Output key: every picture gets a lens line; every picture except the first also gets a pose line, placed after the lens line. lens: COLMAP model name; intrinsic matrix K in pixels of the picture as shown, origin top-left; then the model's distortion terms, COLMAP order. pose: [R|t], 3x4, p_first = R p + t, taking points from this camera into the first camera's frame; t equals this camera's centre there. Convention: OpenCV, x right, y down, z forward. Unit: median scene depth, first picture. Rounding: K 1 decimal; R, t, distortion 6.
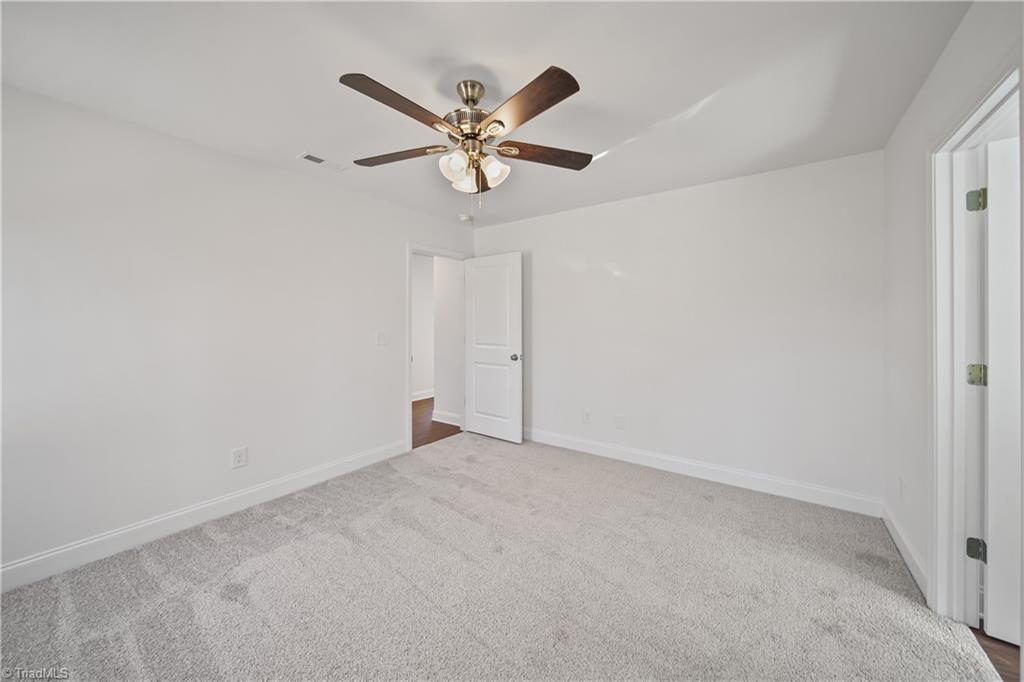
lens RADIAL K [[366.4, 0, 512.9], [0, 366.4, 323.6], [0, 0, 1]] dist [-0.001466, -0.000357]
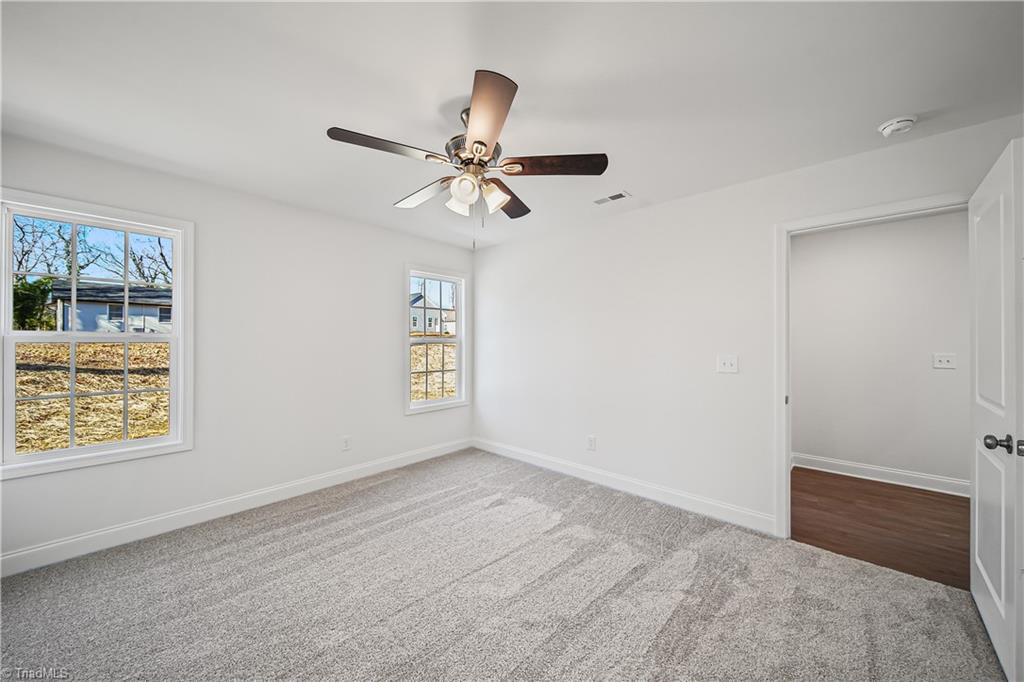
lens RADIAL K [[360.1, 0, 509.2], [0, 360.1, 346.0], [0, 0, 1]] dist [-0.001874, -0.000217]
pose [[-0.120145, 0.013145, -0.992669, 0.707457], [0.001440, 0.999914, 0.013067, -0.016018], [0.992755, 0.000141, -0.120154, 0.985094]]
